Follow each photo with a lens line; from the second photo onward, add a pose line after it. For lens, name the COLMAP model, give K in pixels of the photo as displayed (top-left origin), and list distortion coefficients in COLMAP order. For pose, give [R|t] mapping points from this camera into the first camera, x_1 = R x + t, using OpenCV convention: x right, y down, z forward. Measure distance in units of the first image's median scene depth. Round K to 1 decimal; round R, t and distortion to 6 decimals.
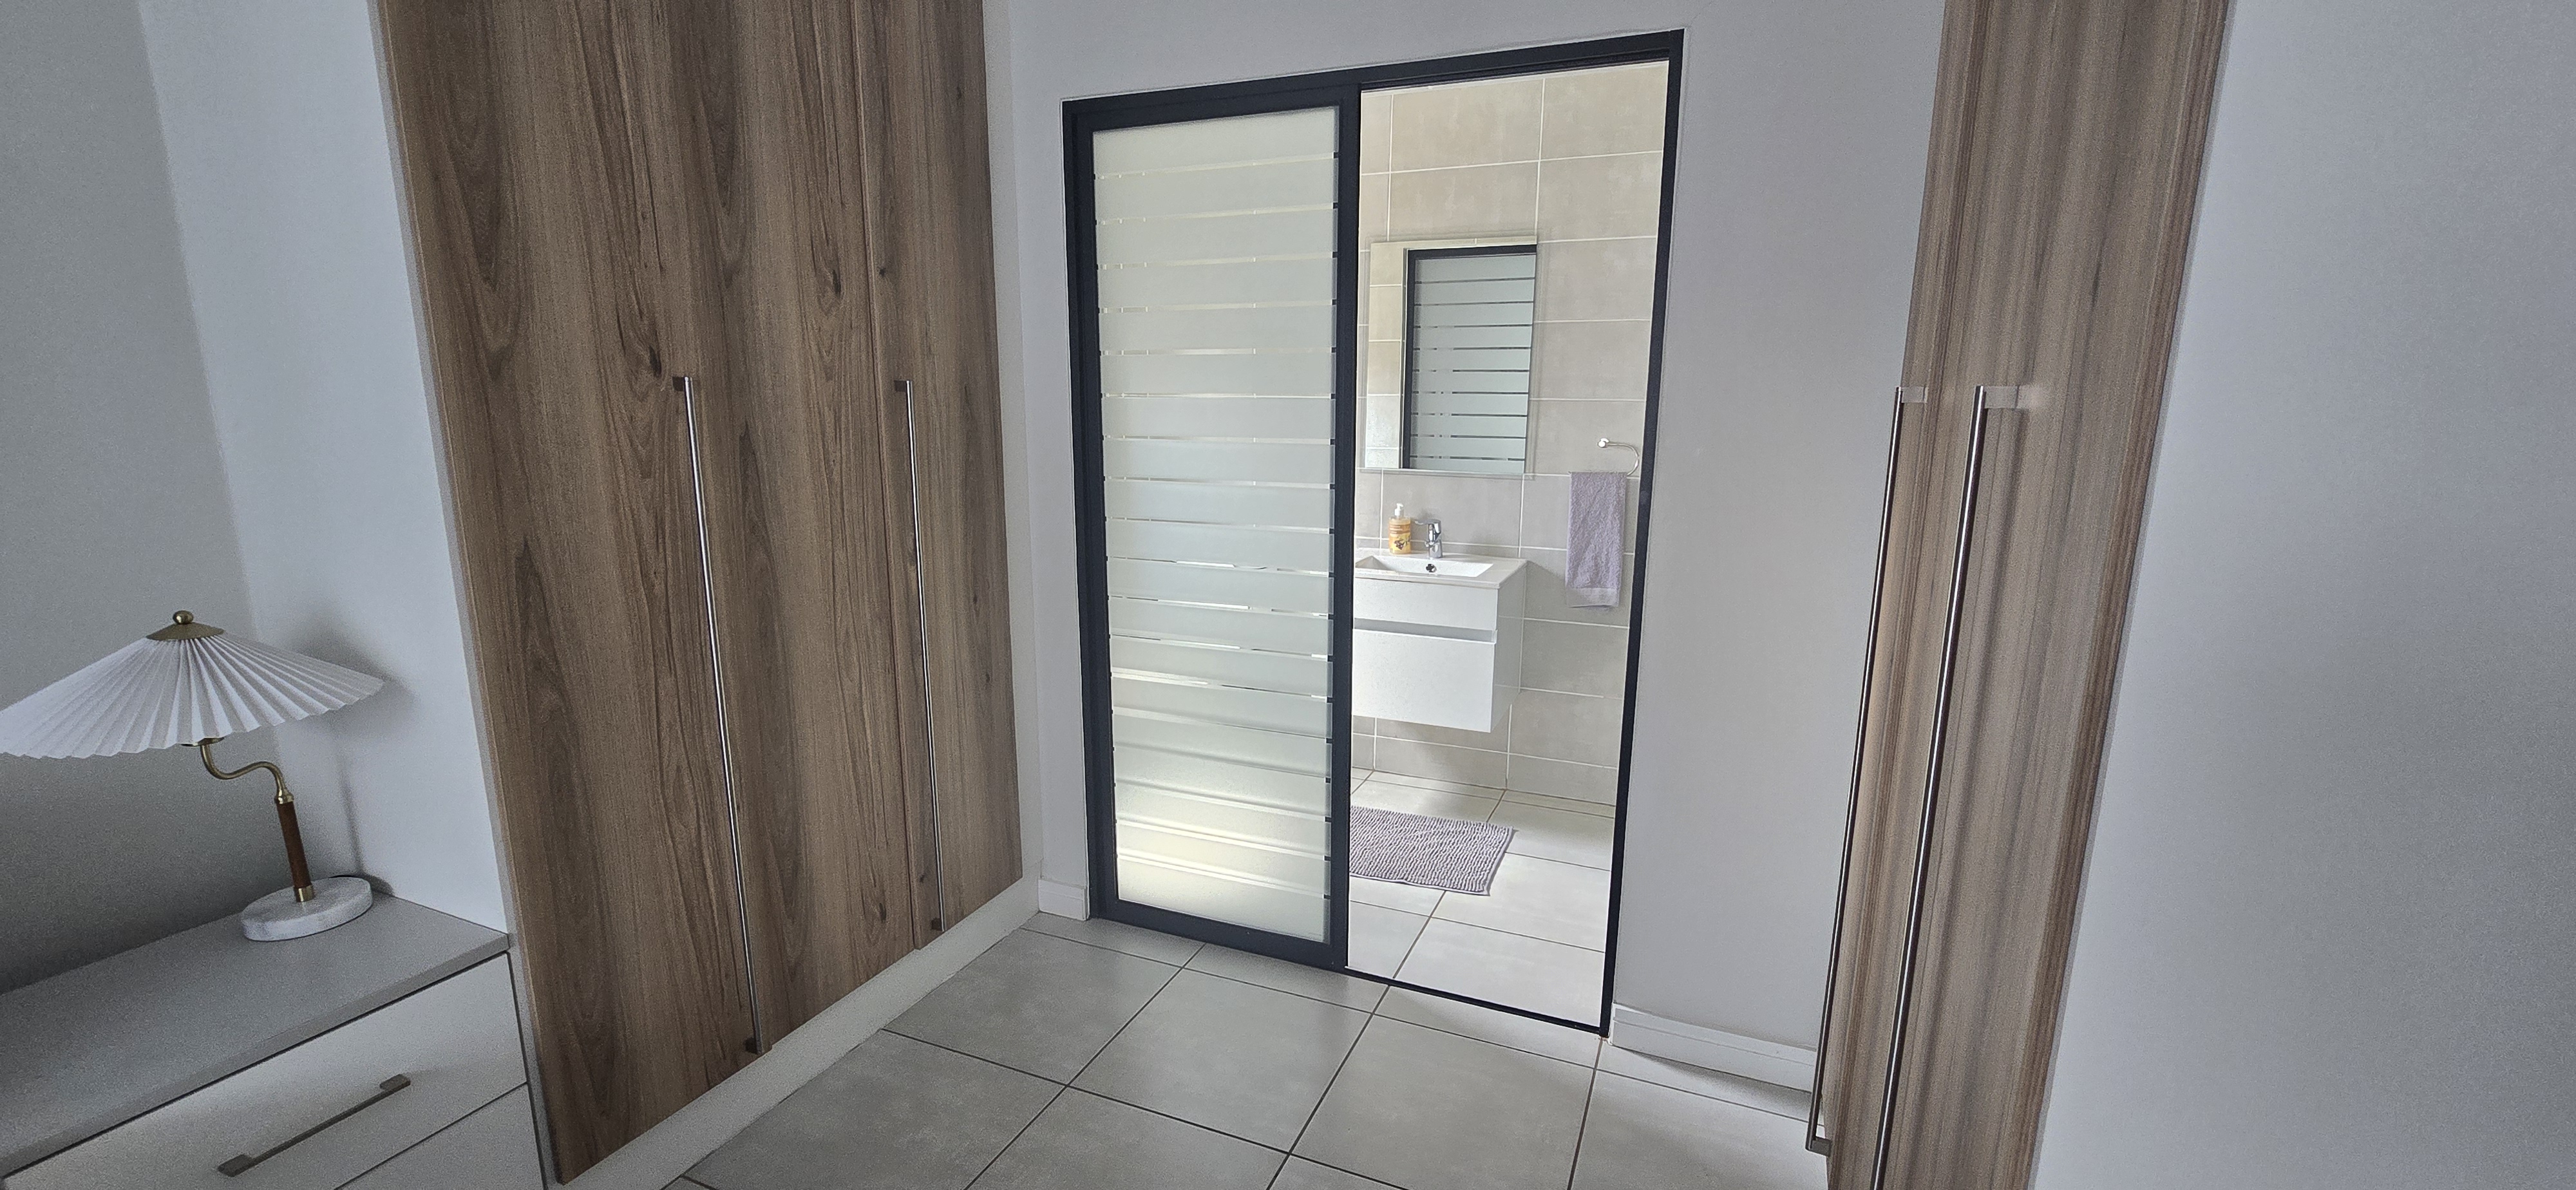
lens RADIAL K [[1060.0, 0, 1288.3], [0, 1060.0, 606.4], [0, 0, 1]] dist [-0.003361, -0.000178]
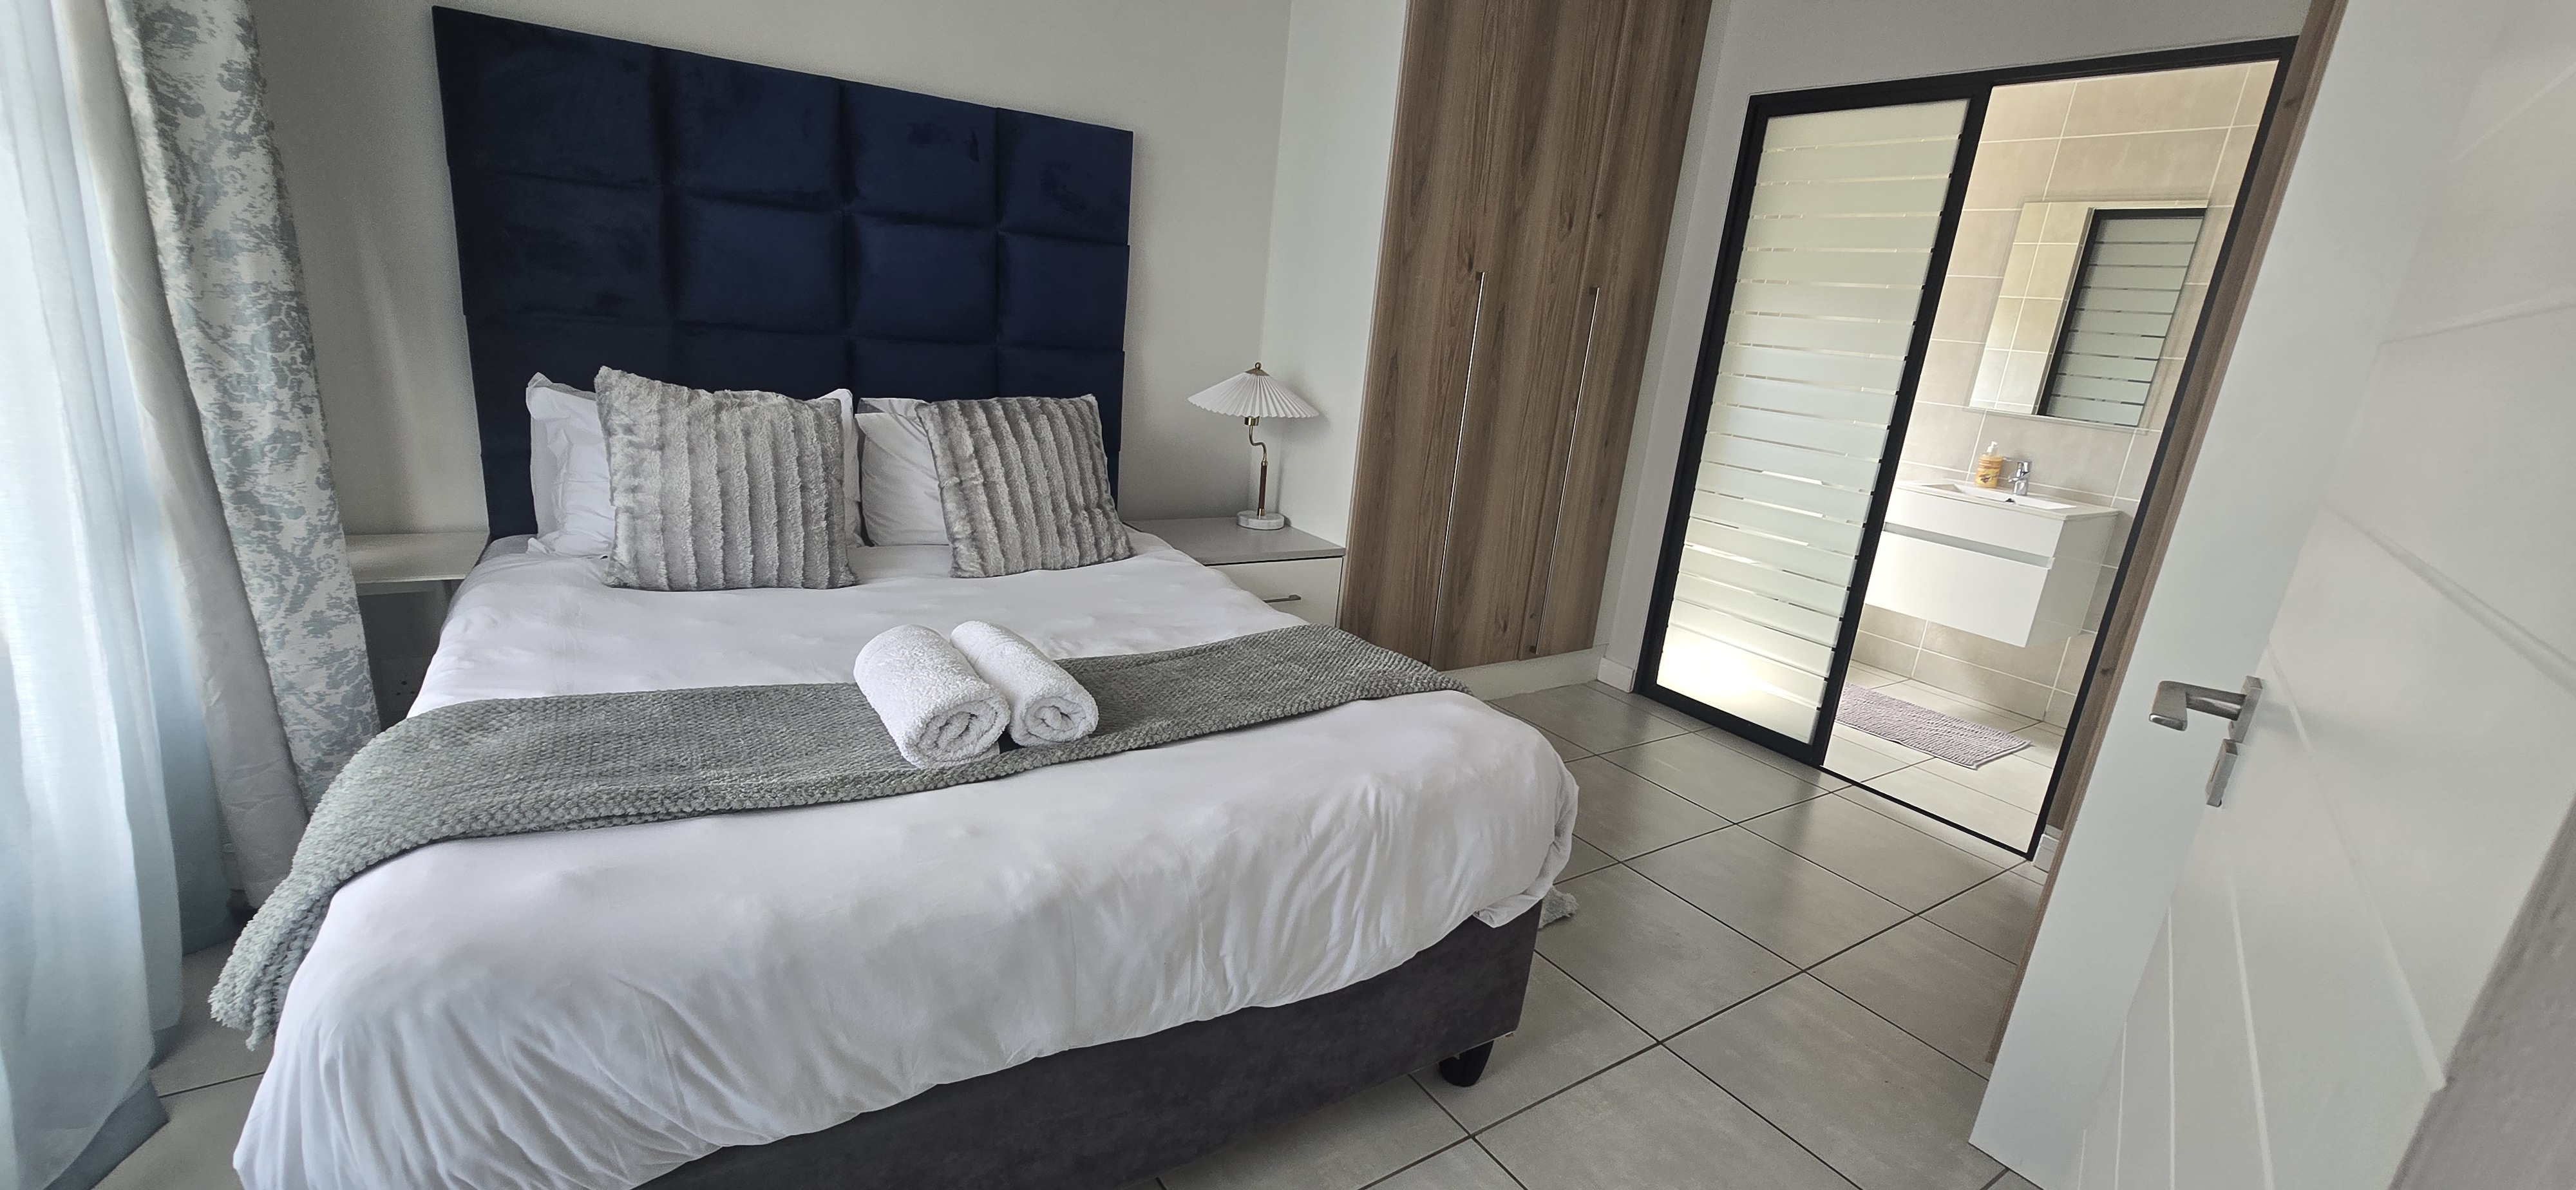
lens RADIAL K [[1055.8, 0, 1283.8], [0, 1055.8, 605.9], [0, 0, 1]] dist [-0.000203, 0.000136]
pose [[0.831390, 0.221150, -0.509788, 0.147345], [-0.195920, 0.975142, 0.103507, 0.170262], [0.520006, 0.013823, 0.854051, -0.548810]]
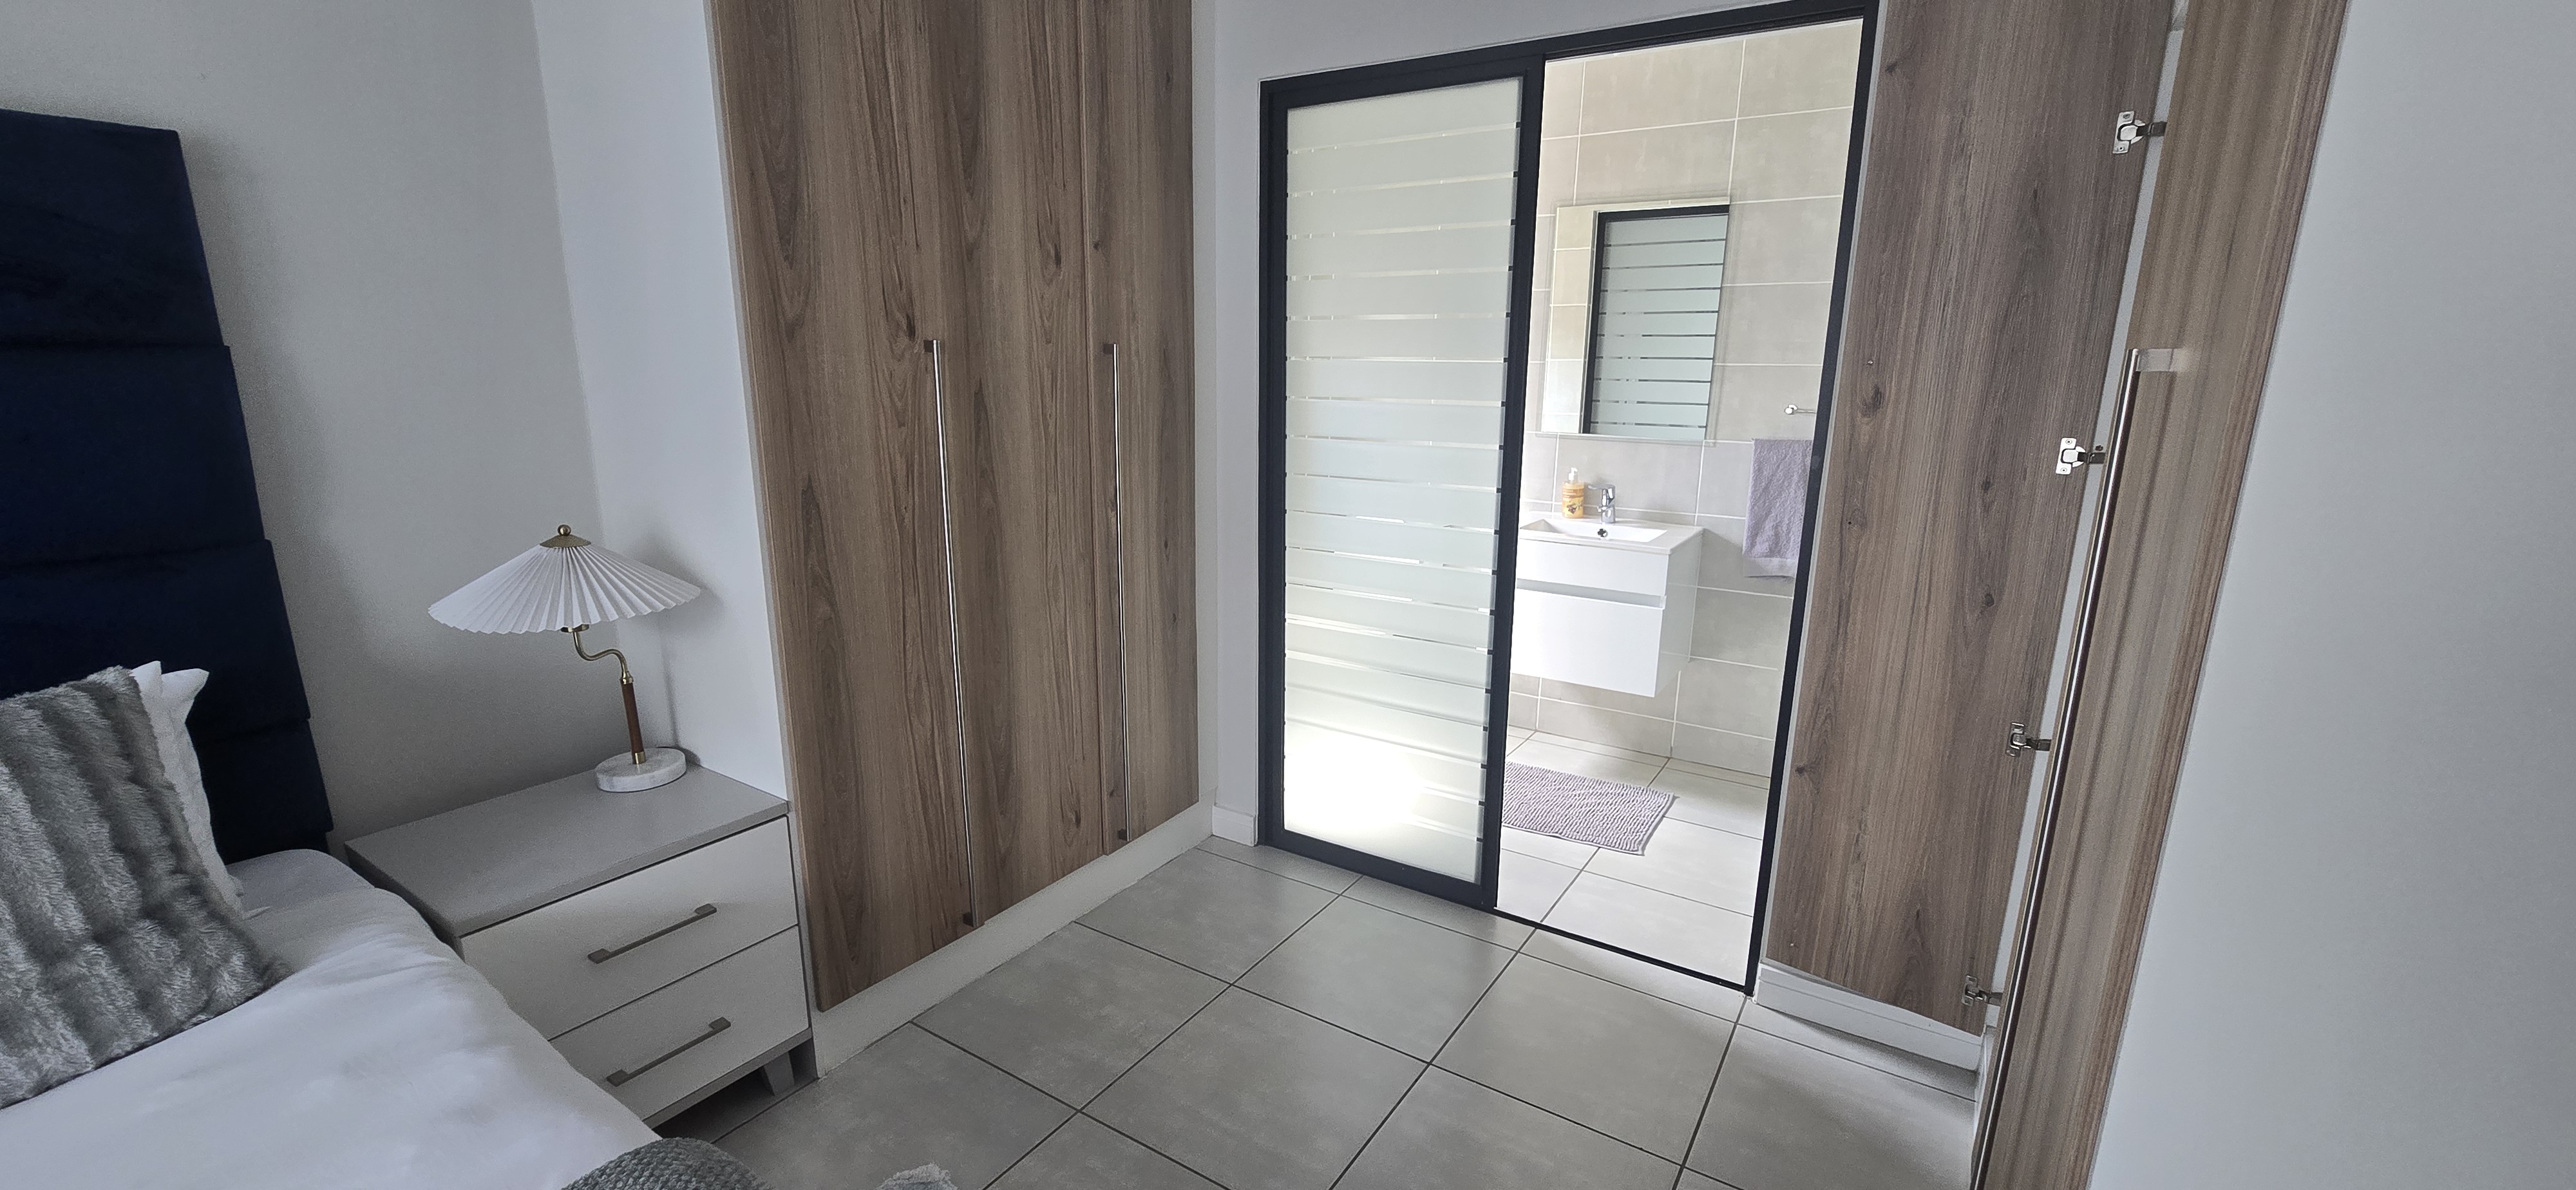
lens RADIAL K [[1055.8, 0, 1283.8], [0, 1055.8, 605.9], [0, 0, 1]] dist [-0.000203, 0.000136]
pose [[0.984626, 0.043462, -0.169181, 0.014684], [-0.038053, 0.998660, 0.035087, 0.015559], [0.170479, -0.028110, 0.984960, -0.067948]]
